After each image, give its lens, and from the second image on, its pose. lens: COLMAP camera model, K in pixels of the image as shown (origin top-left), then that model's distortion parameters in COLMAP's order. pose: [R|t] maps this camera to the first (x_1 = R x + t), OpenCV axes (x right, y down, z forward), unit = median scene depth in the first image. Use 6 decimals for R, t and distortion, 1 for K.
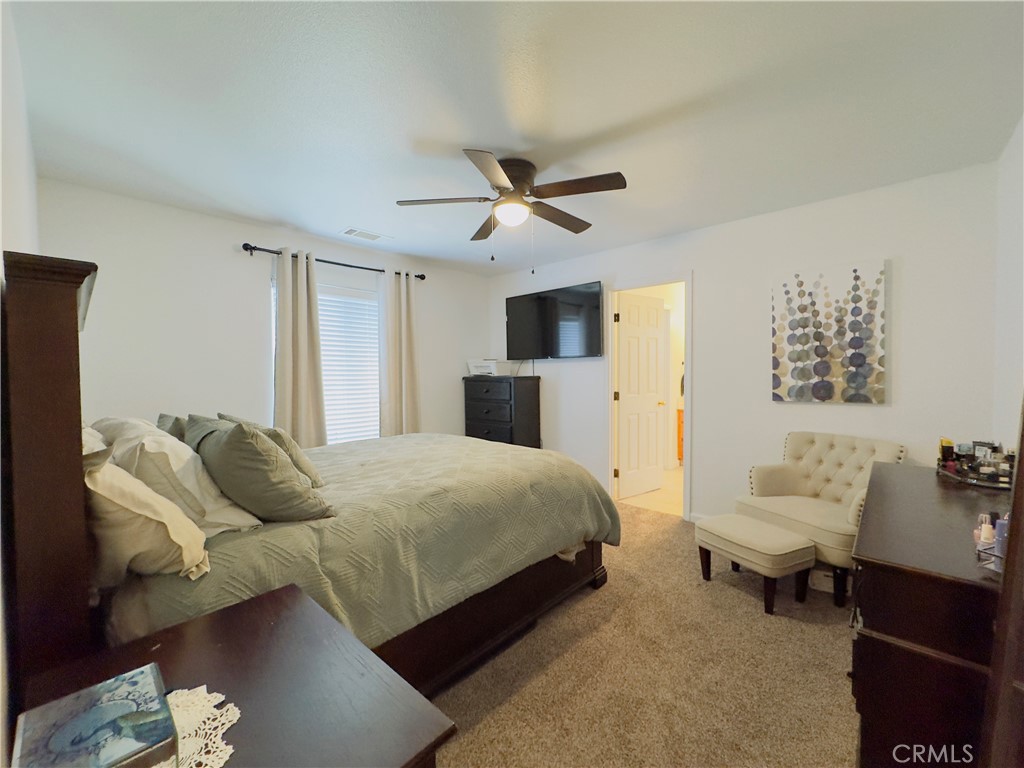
lens RADIAL K [[409.8, 0, 511.0], [0, 409.8, 382.5], [0, 0, 1]] dist [-0.002836, 0.000809]
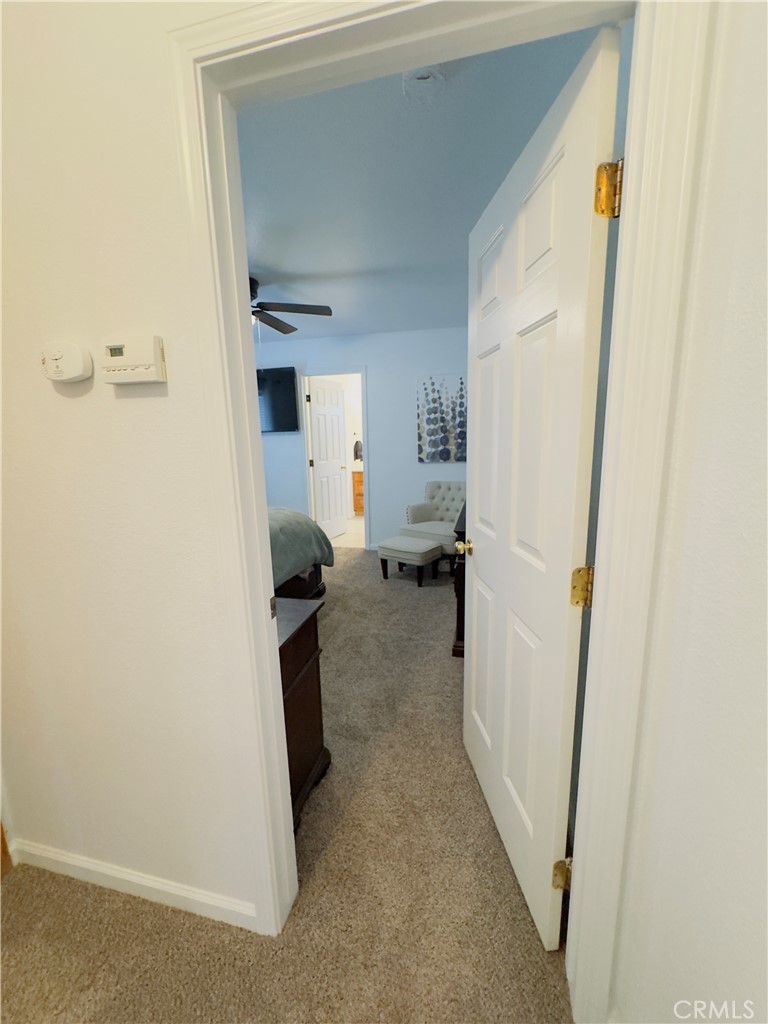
lens RADIAL K [[409.8, 0, 385.3], [0, 409.8, 511.1], [0, 0, 1]] dist [-0.002836, 0.000809]
pose [[0.874969, -0.098145, 0.474127, -0.221634], [0.025490, 0.987219, 0.157317, -0.020406], [-0.483507, -0.125562, 0.866288, -0.300727]]
